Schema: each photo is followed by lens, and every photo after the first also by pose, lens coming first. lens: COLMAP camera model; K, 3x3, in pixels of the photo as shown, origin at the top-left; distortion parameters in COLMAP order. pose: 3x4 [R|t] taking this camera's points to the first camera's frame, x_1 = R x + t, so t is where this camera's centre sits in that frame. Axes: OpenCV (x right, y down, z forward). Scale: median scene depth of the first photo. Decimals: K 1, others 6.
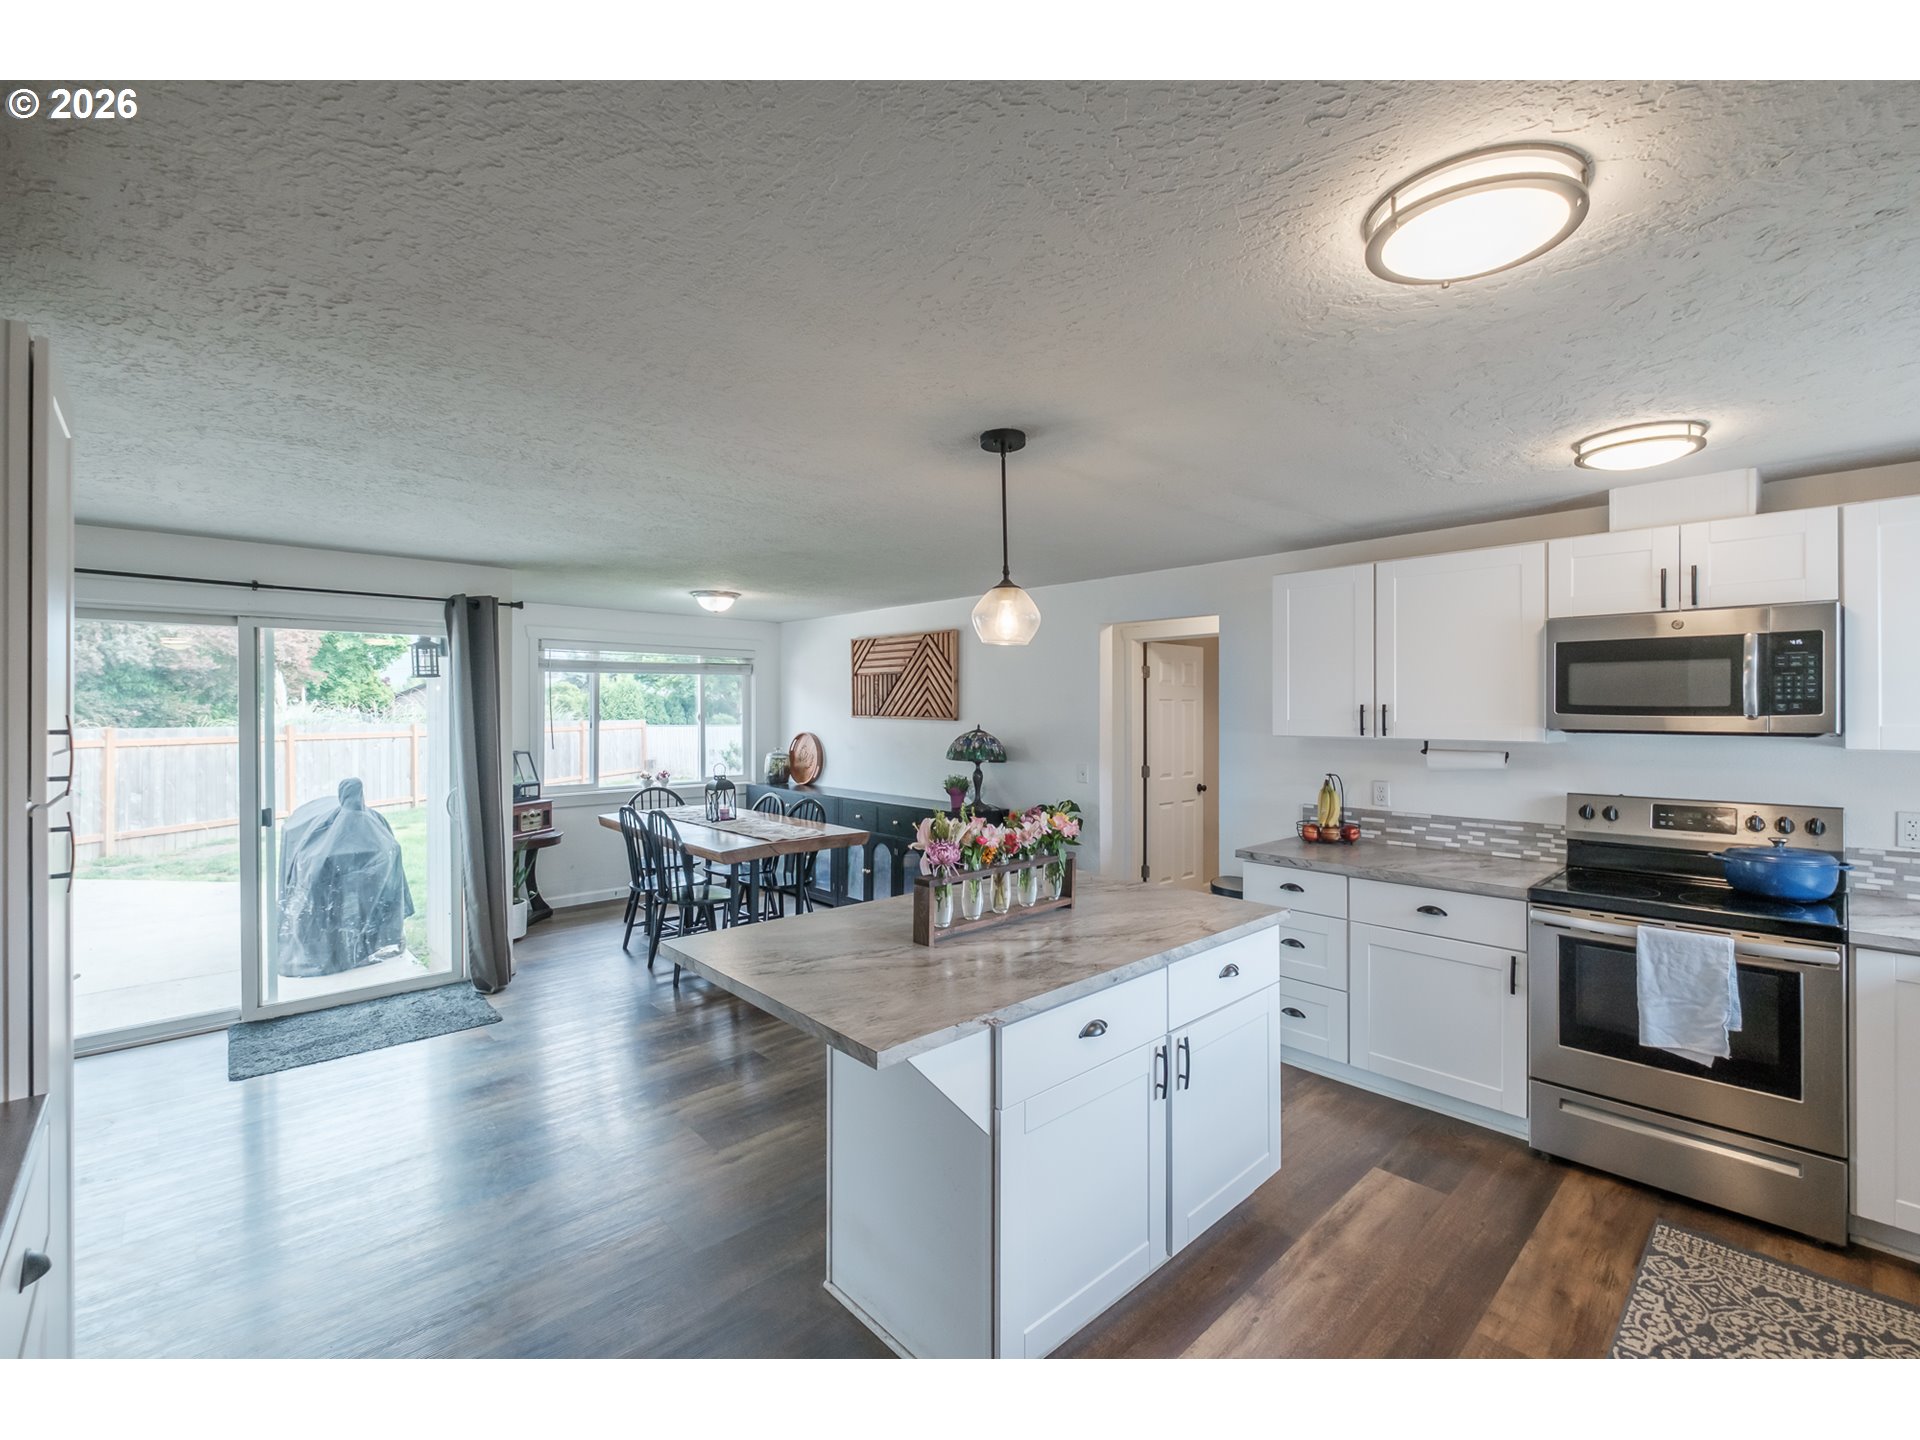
lens RADIAL K [[840.4, 0, 967.1], [0, 840.4, 718.9], [0, 0, 1]] dist [0.002430, -0.003923]
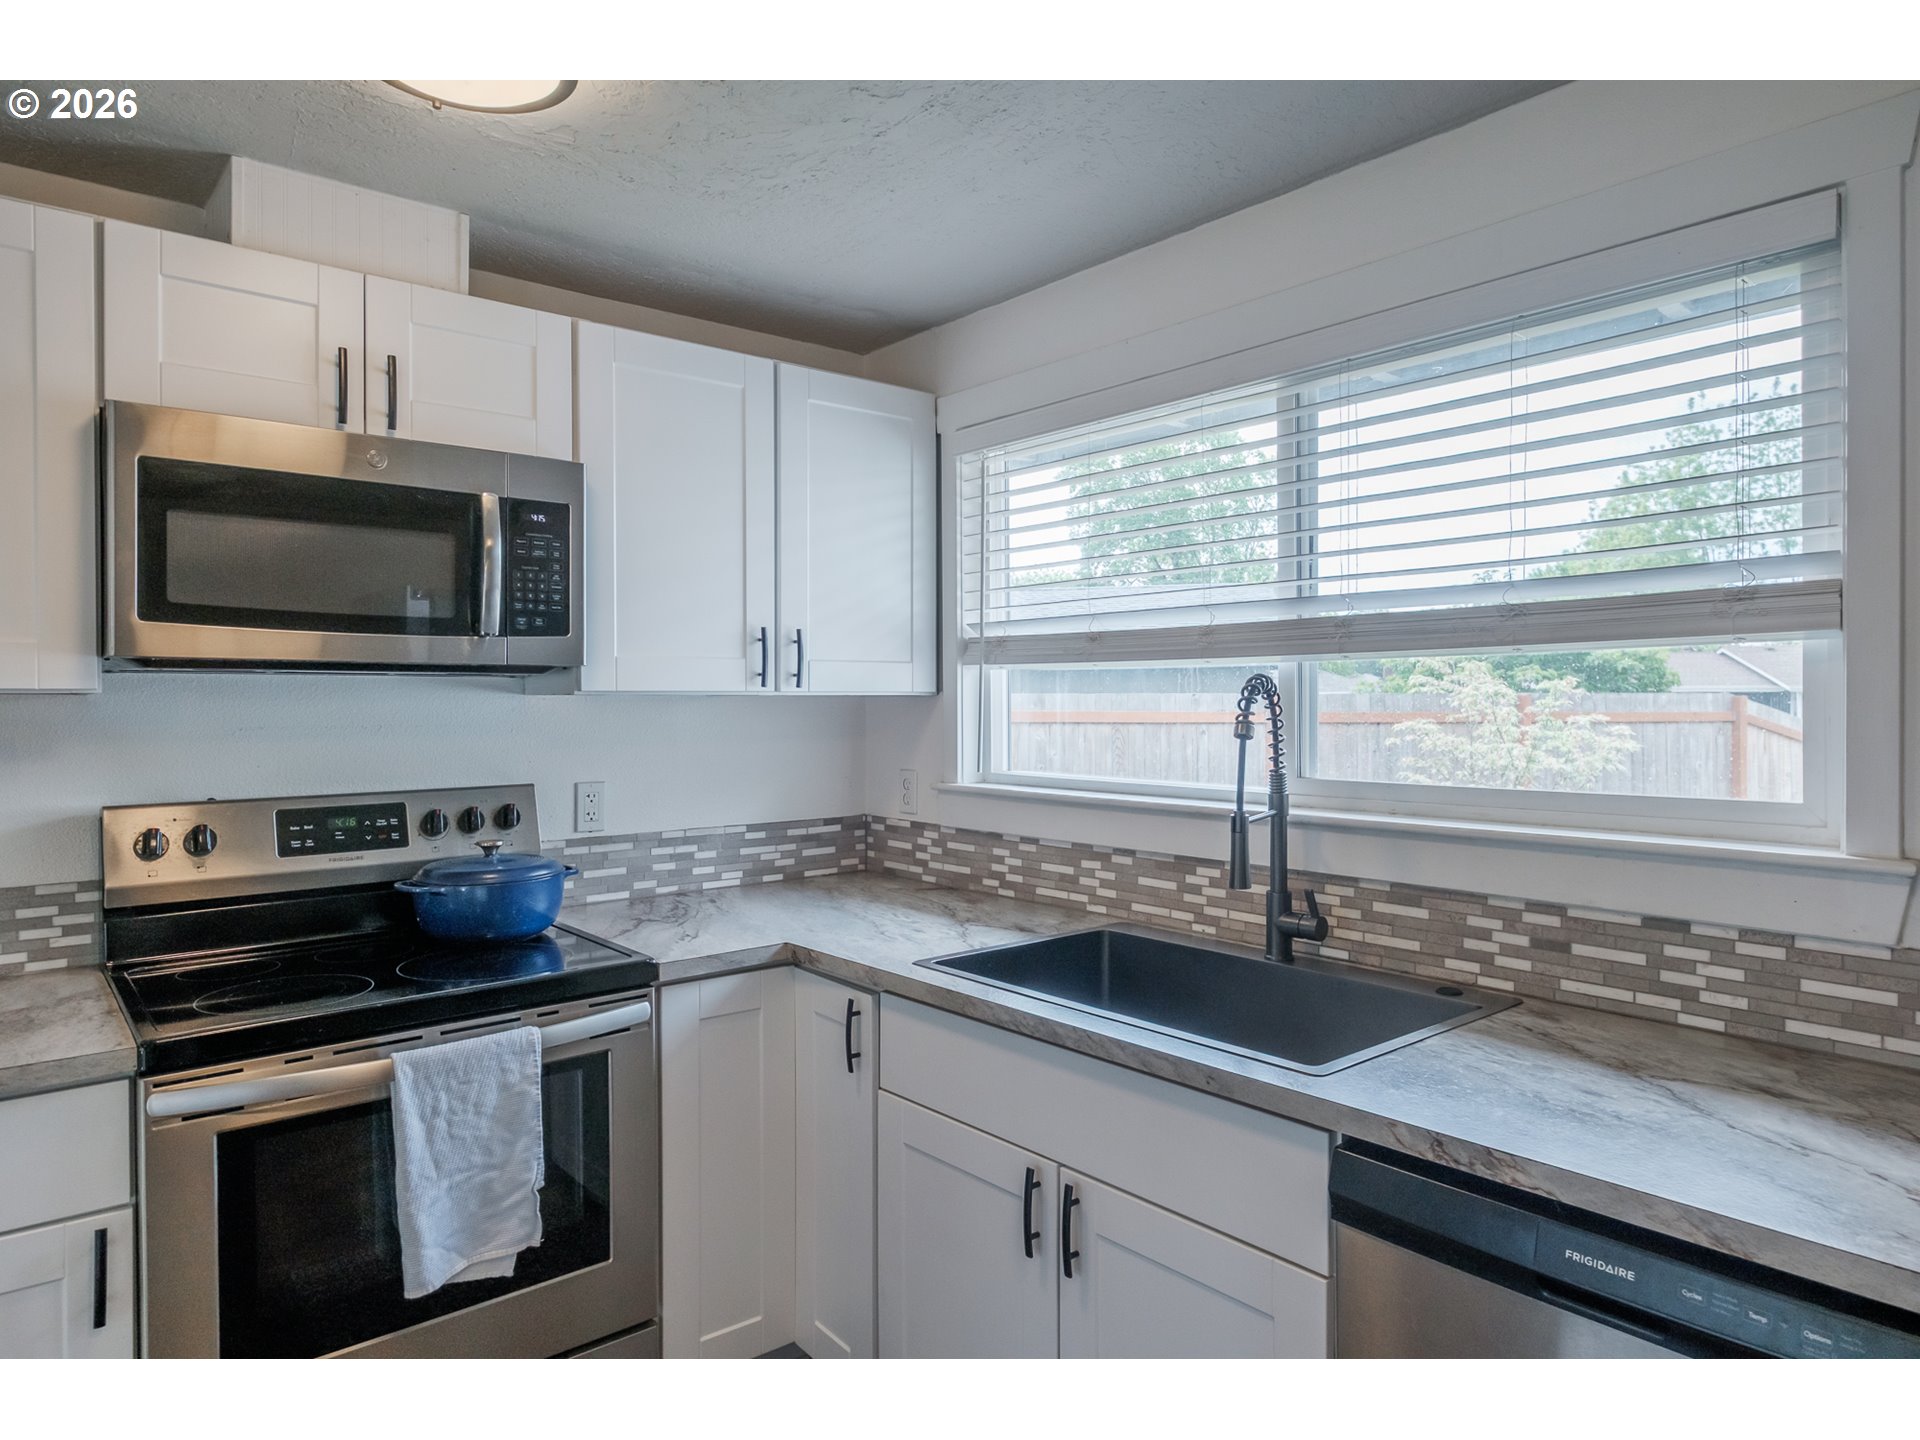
lens RADIAL K [[1171.1, 0, 975.2], [0, 1171.1, 704.0], [0, 0, 1]] dist [0.001929, -0.003945]
pose [[0.050087, -0.004399, 0.998735, 0.142756], [0.012096, 0.999920, 0.003798, 0.045826], [-0.998672, 0.011890, 0.050136, 0.634719]]
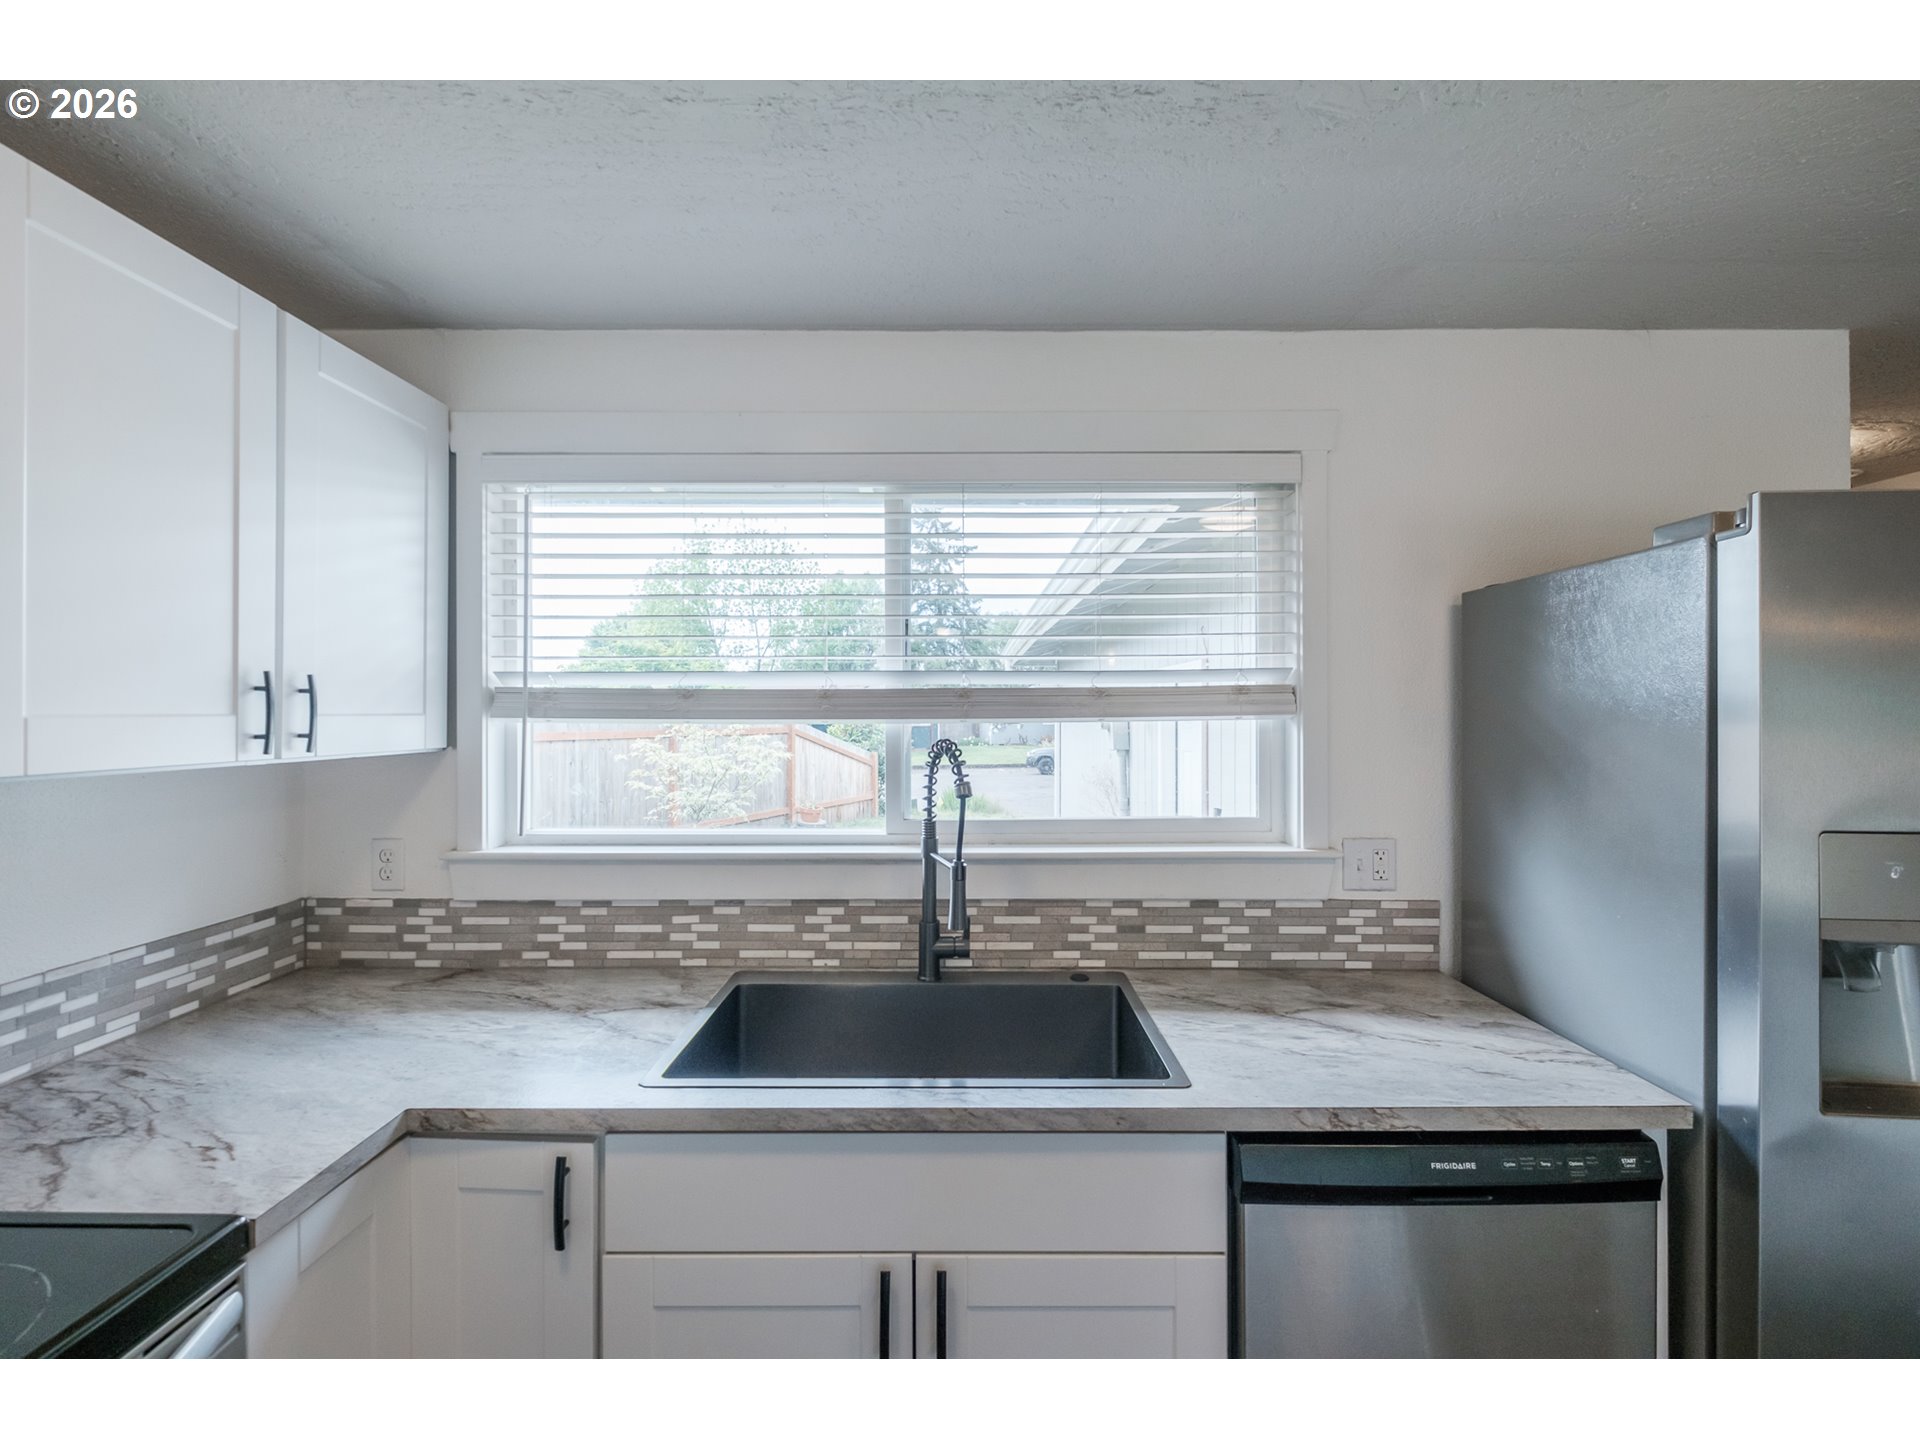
lens RADIAL K [[840.4, 0, 955.3], [0, 840.4, 713.8], [0, 0, 1]] dist [0.002430, -0.003923]
pose [[-0.723565, 0.000289, 0.690256, 0.471652], [0.007205, 0.999949, 0.007134, 0.007699], [-0.690219, 0.010136, -0.723530, 0.944387]]
